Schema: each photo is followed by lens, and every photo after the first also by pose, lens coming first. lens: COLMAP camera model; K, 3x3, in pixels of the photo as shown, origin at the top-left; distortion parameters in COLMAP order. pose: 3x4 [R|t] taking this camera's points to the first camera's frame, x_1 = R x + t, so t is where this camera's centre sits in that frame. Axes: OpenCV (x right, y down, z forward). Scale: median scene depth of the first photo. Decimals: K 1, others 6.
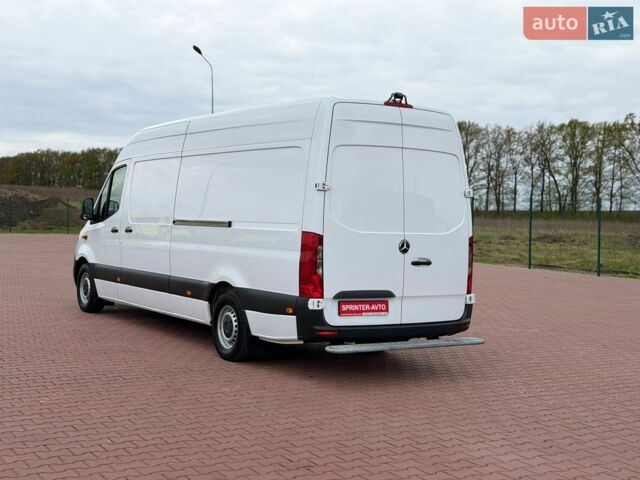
lens RADIAL K [[890.1, 0, 317.1], [0, 890.1, 241.5], [0, 0, 1]] dist [0.144372, -0.087859]
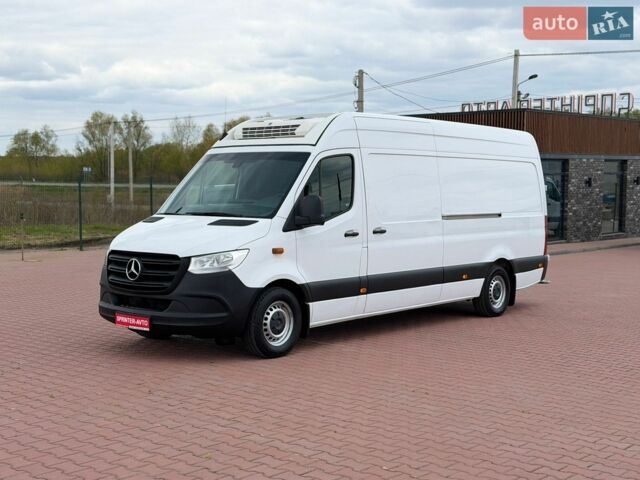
lens RADIAL K [[890.1, 0, 317.1], [0, 890.1, 241.5], [0, 0, 1]] dist [0.144372, -0.087859]
pose [[-0.290021, -0.080174, 0.953656, -1.419148], [0.014071, 0.996020, 0.088015, -0.111074], [-0.956917, 0.038945, -0.287739, 1.797274]]
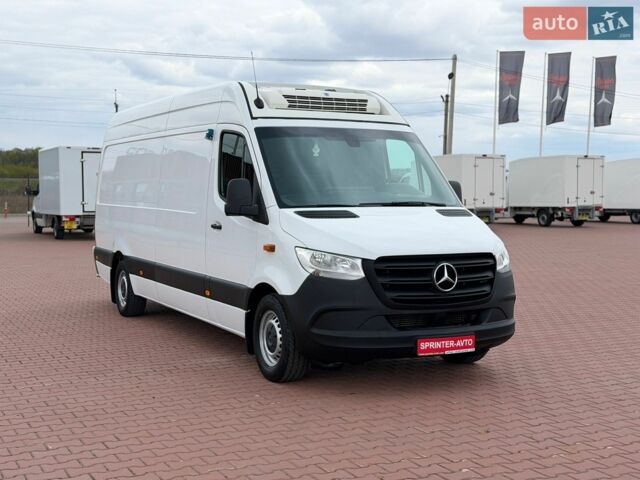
lens RADIAL K [[890.1, 0, 317.1], [0, 890.1, 241.5], [0, 0, 1]] dist [0.144372, -0.087859]
pose [[-0.995080, -0.032058, 0.093747, -0.318983], [-0.023954, 0.995978, 0.086332, -0.086850], [-0.096138, 0.083661, -0.991846, 2.502778]]
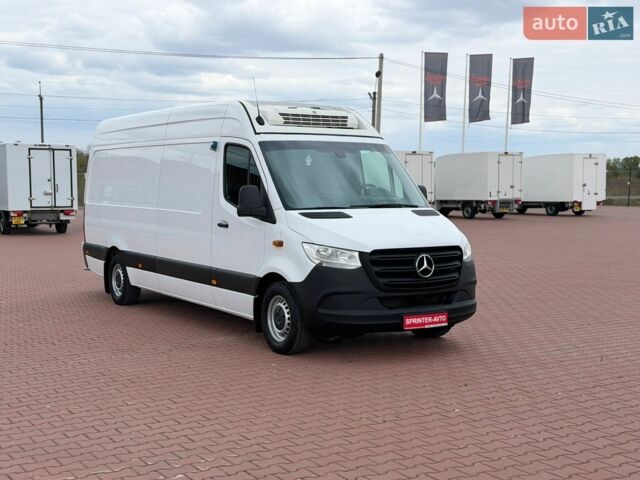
lens RADIAL K [[889.4, 0, 322.4], [0, 889.4, 239.4], [0, 0, 1]] dist [0.148666, -0.085300]
pose [[-0.999697, -0.024604, -0.001156, -0.244235], [-0.024608, 0.995550, 0.090970, -0.105058], [-0.001087, 0.090971, -0.995853, 2.682218]]
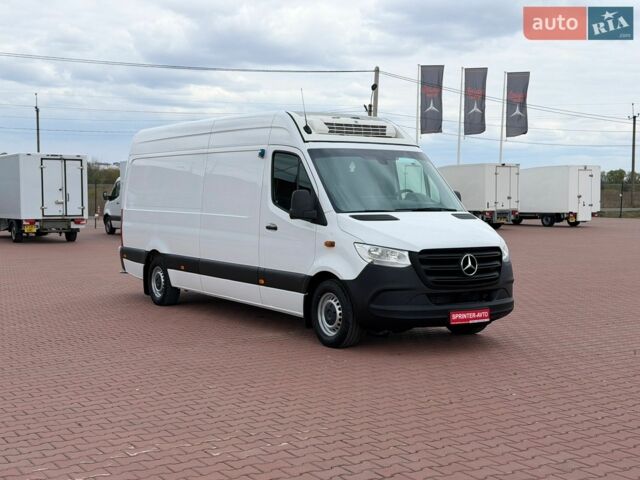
lens RADIAL K [[890.1, 0, 317.1], [0, 890.1, 241.5], [0, 0, 1]] dist [0.144372, -0.087859]
pose [[-0.999579, -0.026967, -0.010703, -0.167514], [-0.027732, 0.996463, 0.079328, -0.095498], [0.008525, 0.079591, -0.996791, 2.753283]]
